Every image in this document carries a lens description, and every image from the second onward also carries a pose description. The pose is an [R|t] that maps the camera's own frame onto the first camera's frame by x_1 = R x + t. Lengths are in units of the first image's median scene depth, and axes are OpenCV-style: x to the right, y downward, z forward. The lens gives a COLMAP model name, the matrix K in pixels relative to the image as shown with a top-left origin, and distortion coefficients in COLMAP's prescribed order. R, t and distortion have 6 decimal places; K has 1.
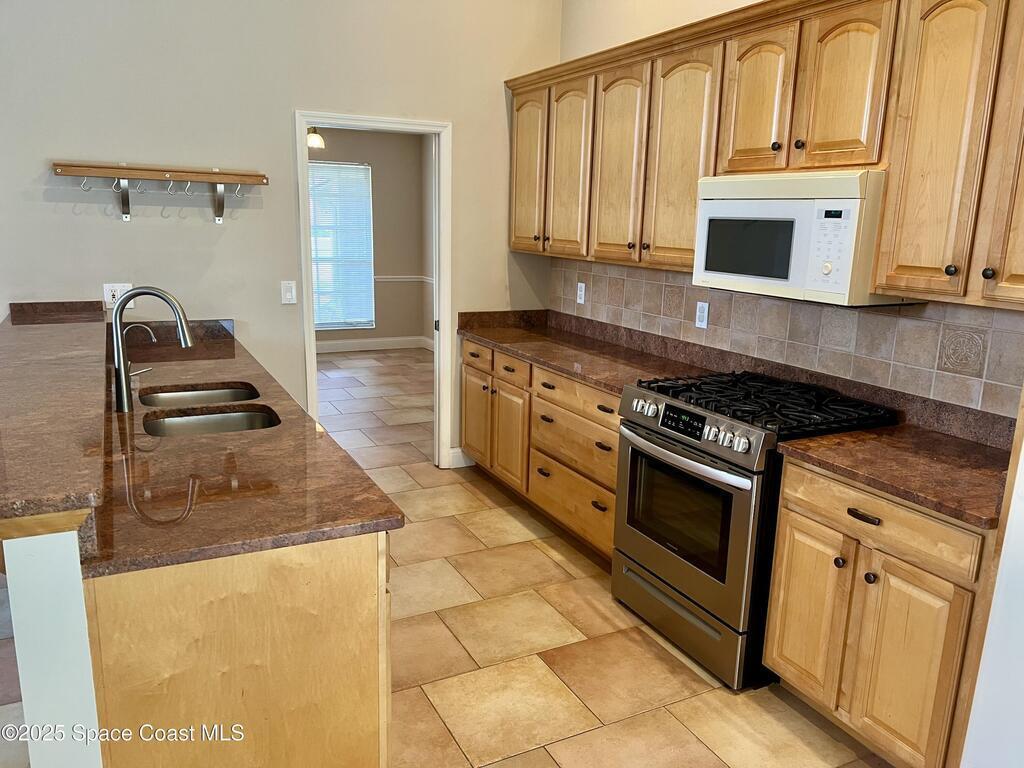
lens RADIAL K [[776.4, 0, 515.4], [0, 776.4, 390.5], [0, 0, 1]] dist [0.081864, -0.122106]
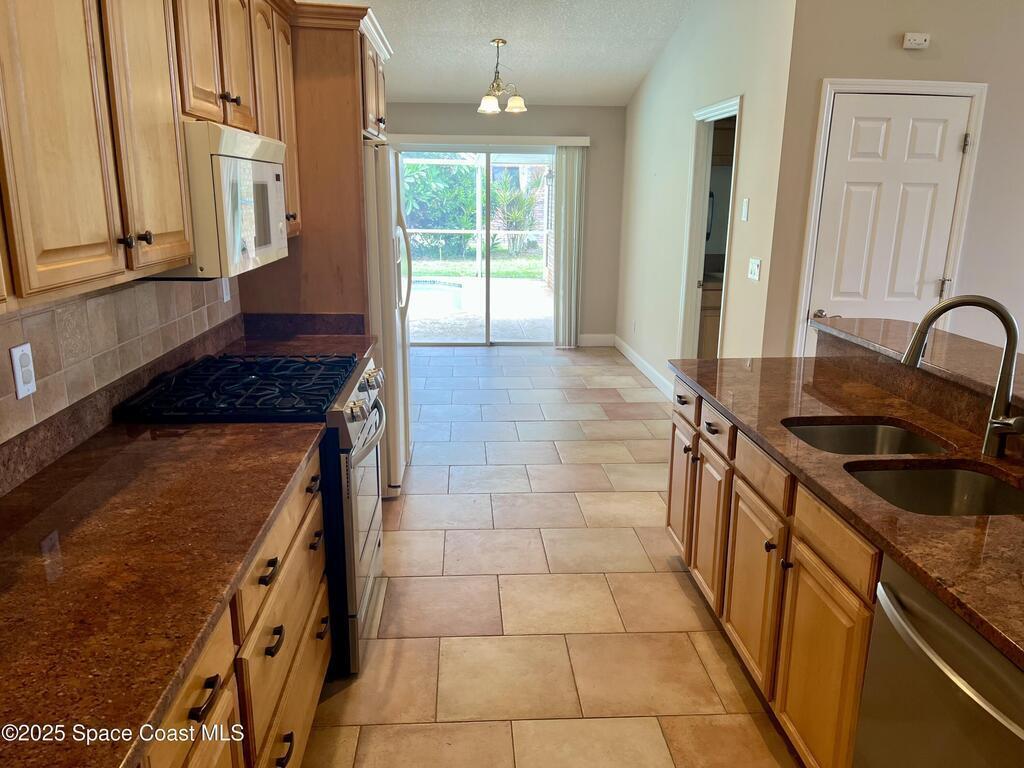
lens RADIAL K [[776.4, 0, 515.4], [0, 776.4, 390.5], [0, 0, 1]] dist [0.081864, -0.122106]
pose [[-0.918688, -0.130095, 0.372944, -0.274901], [0.055654, 0.892147, 0.448304, -0.331812], [-0.391043, 0.432608, -0.812364, 1.450905]]
